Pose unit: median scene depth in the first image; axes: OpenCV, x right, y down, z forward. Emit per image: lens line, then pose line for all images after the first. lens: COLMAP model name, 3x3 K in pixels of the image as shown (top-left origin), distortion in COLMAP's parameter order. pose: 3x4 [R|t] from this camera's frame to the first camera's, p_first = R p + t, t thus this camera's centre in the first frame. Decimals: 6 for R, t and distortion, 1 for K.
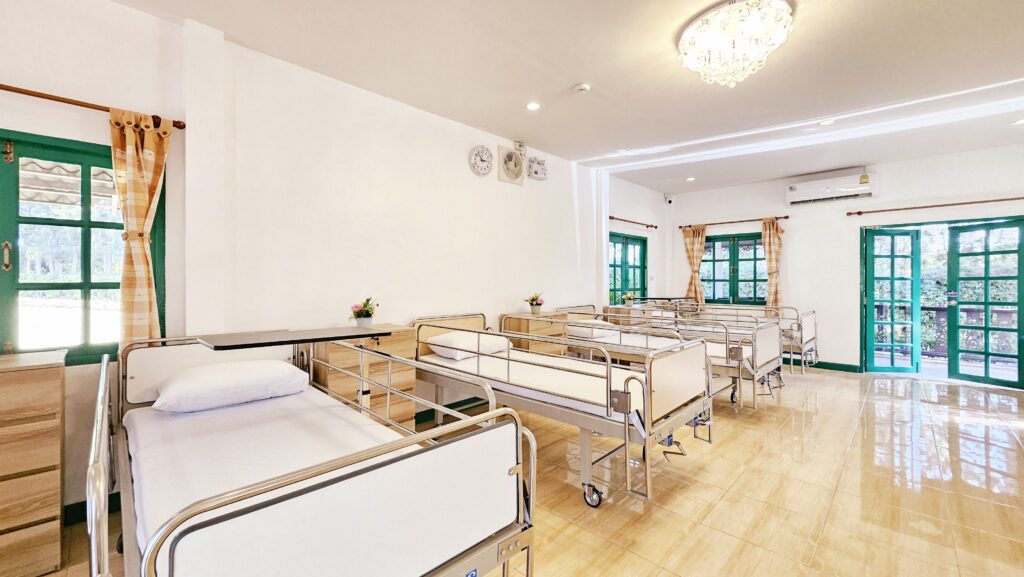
lens RADIAL K [[405.9, 0, 490.5], [0, 405.9, 281.1], [0, 0, 1]] dist [-0.001605, -0.000292]
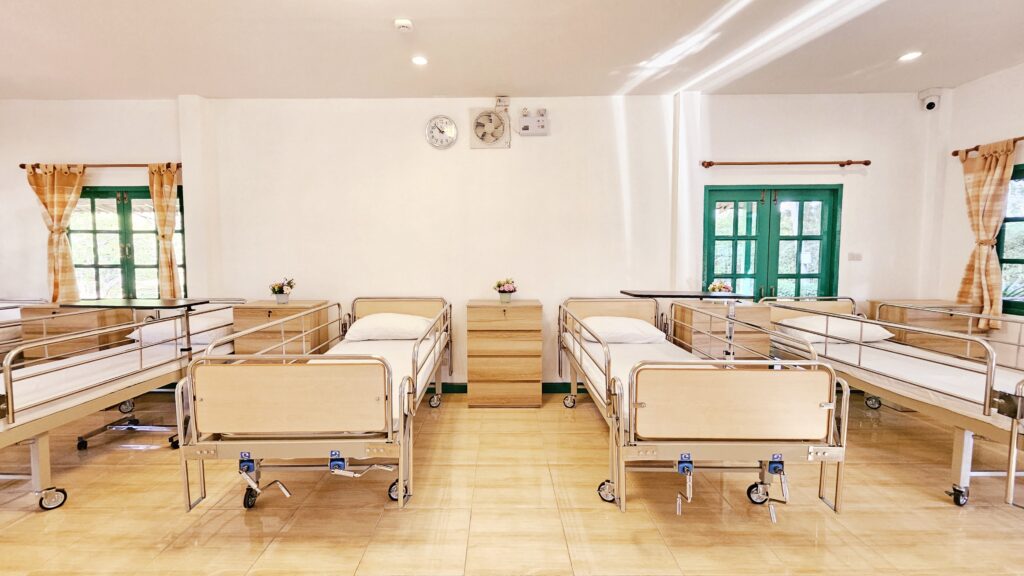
lens RADIAL K [[408.0, 0, 502.0], [0, 408.0, 279.8], [0, 0, 1]] dist [0.003719, 0.000186]
pose [[0.710747, 0.042469, -0.702165, 0.543623], [0.002997, 0.997984, 0.063395, -0.015132], [0.703442, -0.047162, 0.709187, 0.310524]]
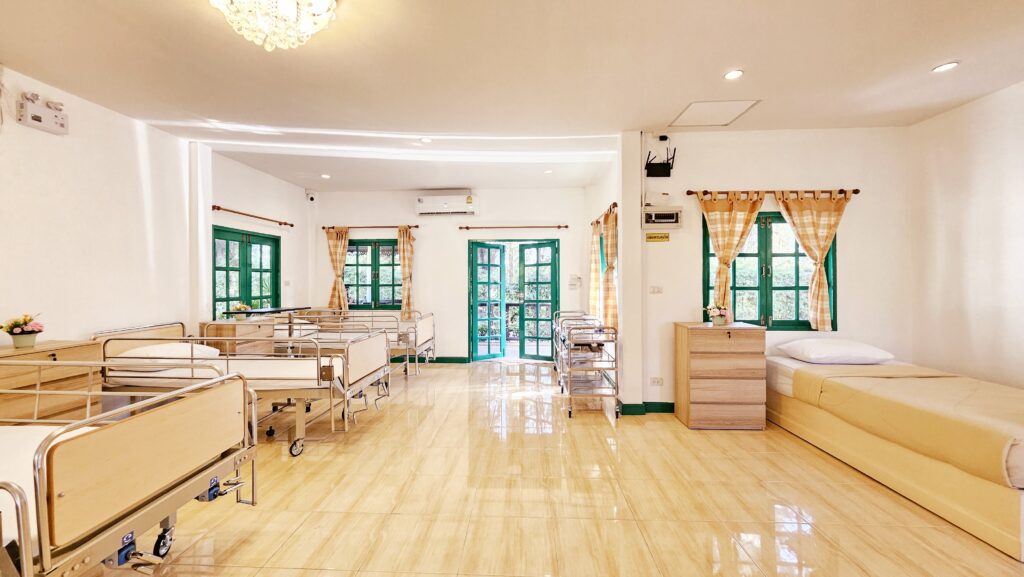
lens RADIAL K [[408.0, 0, 502.0], [0, 408.0, 280.3], [0, 0, 1]] dist [0.003719, 0.000186]
pose [[0.740142, -0.002865, 0.672444, 0.180247], [0.004808, 0.999988, -0.001031, -0.013285], [-0.672433, 0.003996, 0.740147, 0.049888]]
